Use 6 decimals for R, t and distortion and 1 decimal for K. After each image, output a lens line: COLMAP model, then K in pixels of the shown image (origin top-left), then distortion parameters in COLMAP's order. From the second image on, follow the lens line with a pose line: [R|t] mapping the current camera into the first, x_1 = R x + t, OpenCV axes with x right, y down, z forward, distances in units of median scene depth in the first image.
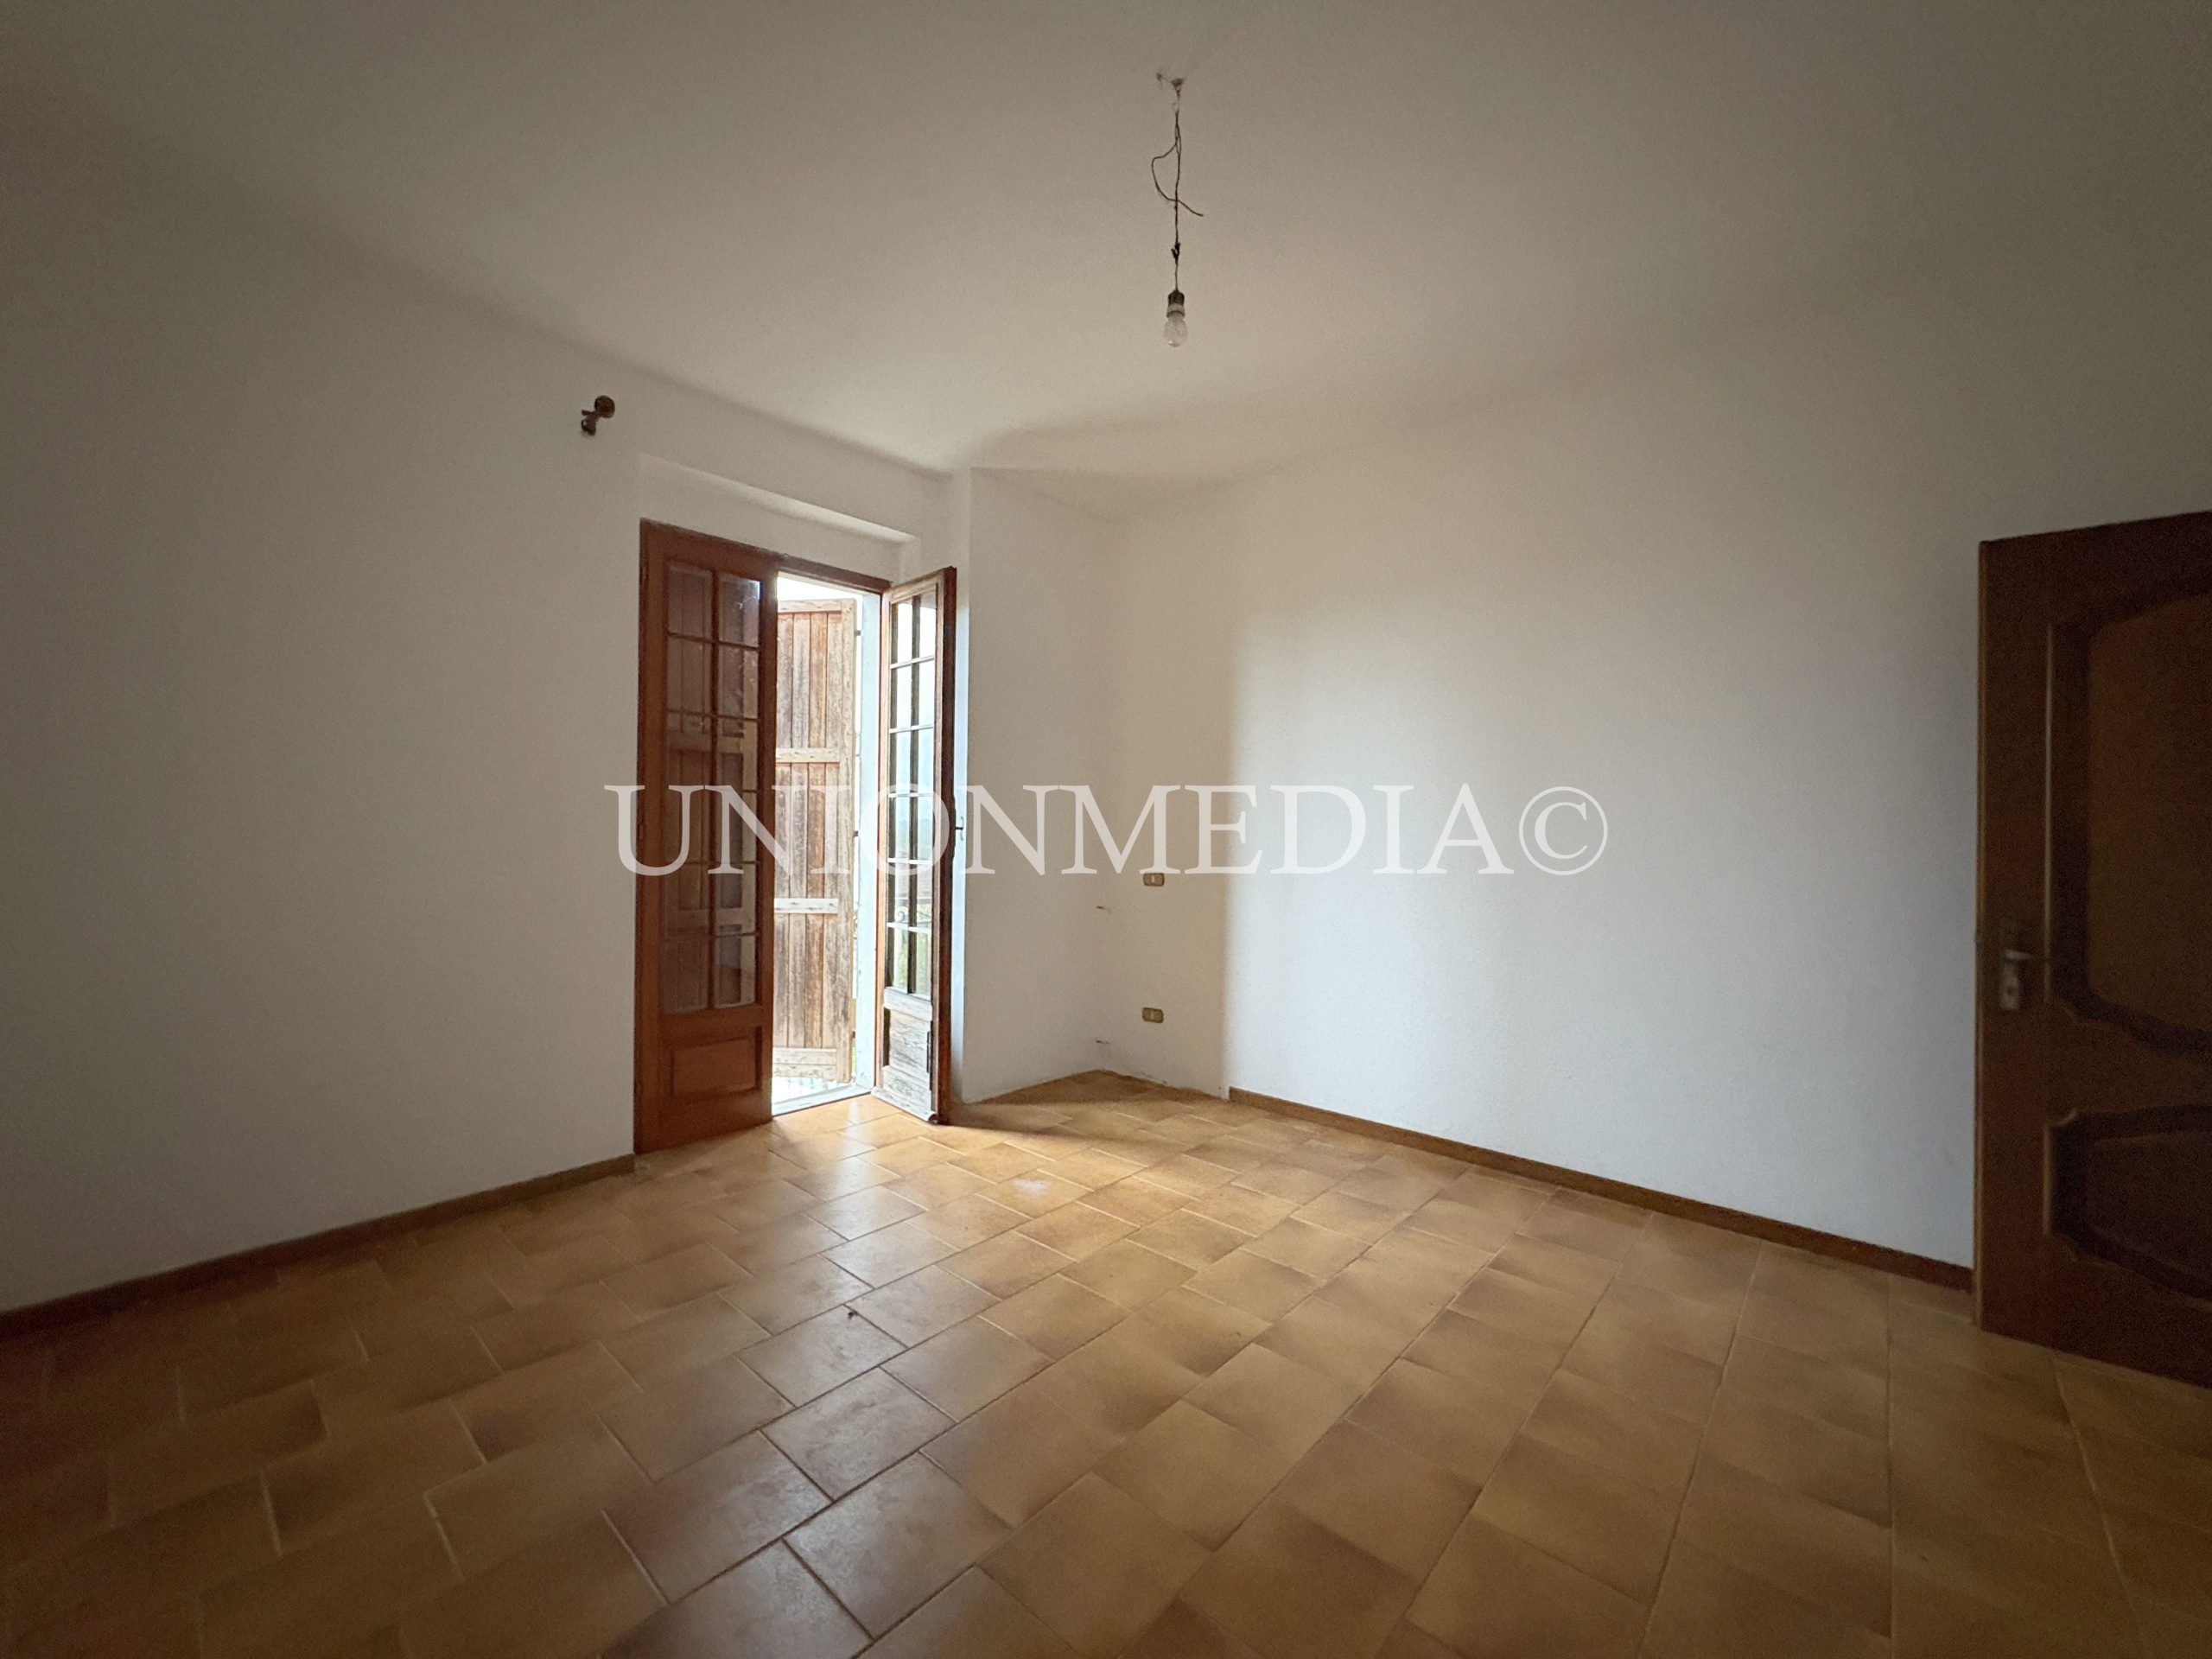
lens RADIAL K [[878.1, 0, 1108.5], [0, 878.1, 824.8], [0, 0, 1]] dist [0.000309, 0.000582]
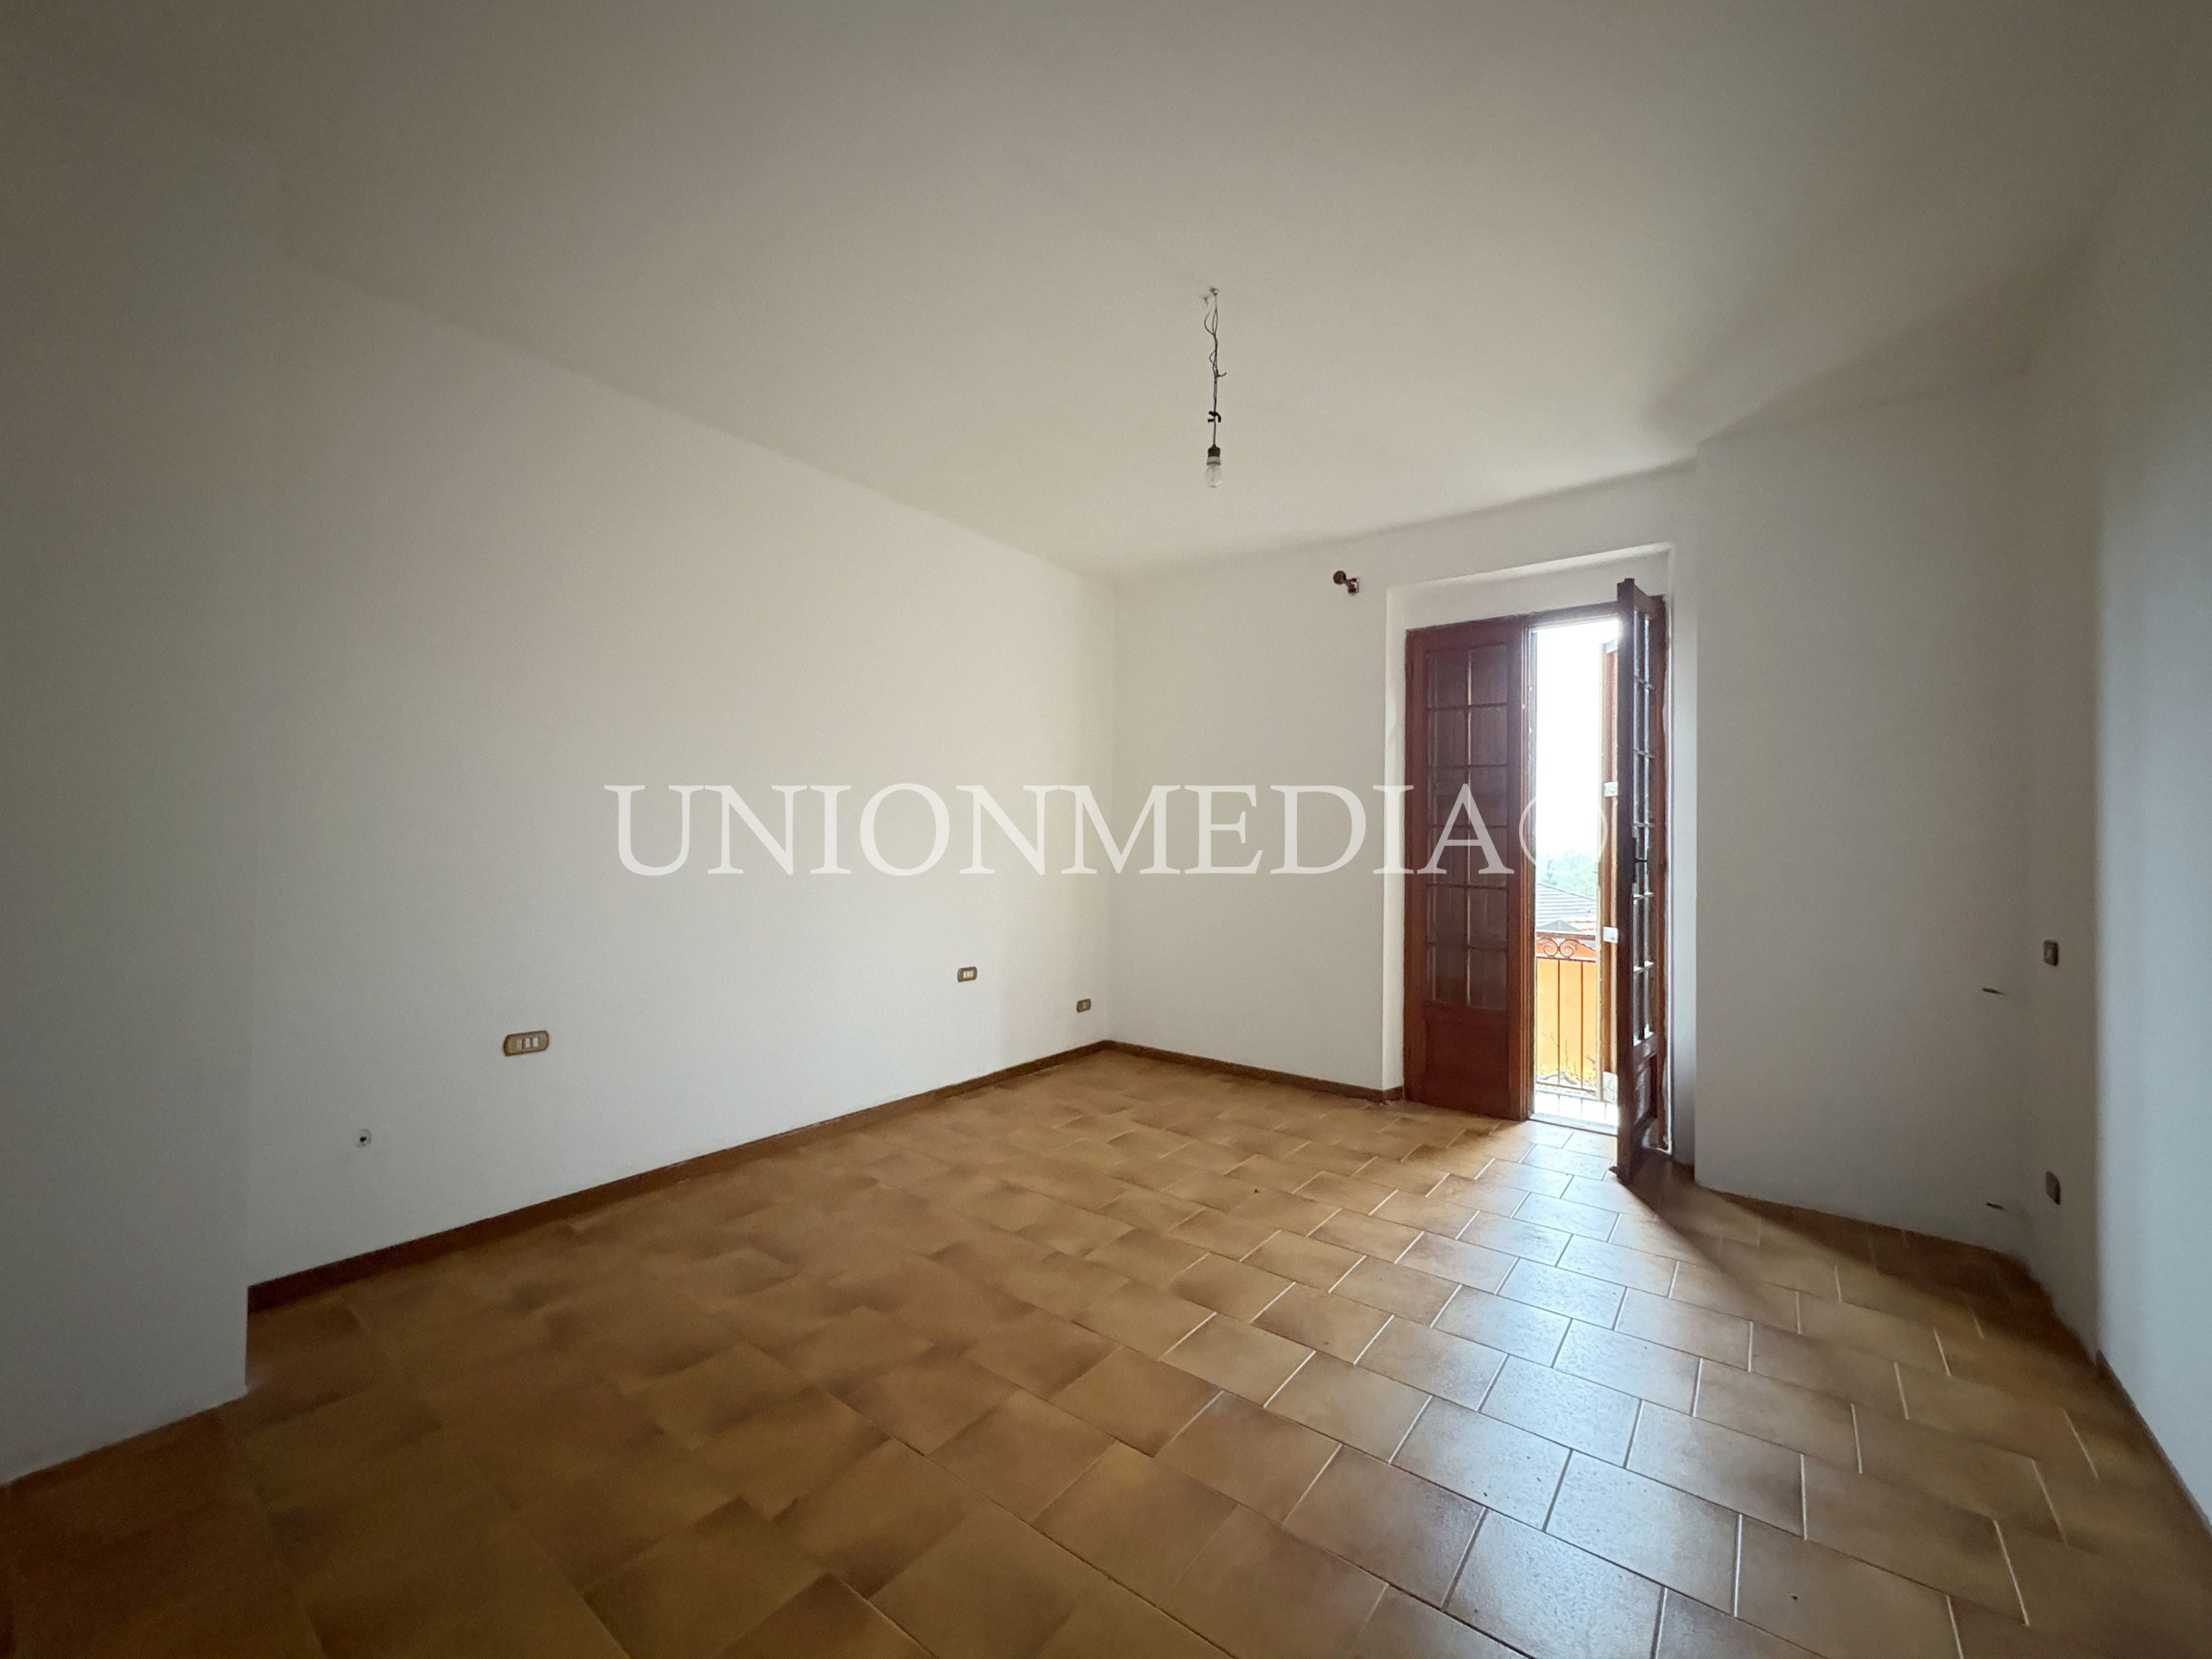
lens RADIAL K [[872.5, 0, 1108.6], [0, 872.5, 841.4], [0, 0, 1]] dist [0.000337, 0.000113]
pose [[0.069530, -0.015962, -0.997452, 0.802280], [-0.010095, 0.999810, -0.016704, 0.005662], [0.997529, 0.011231, 0.069356, 0.458325]]
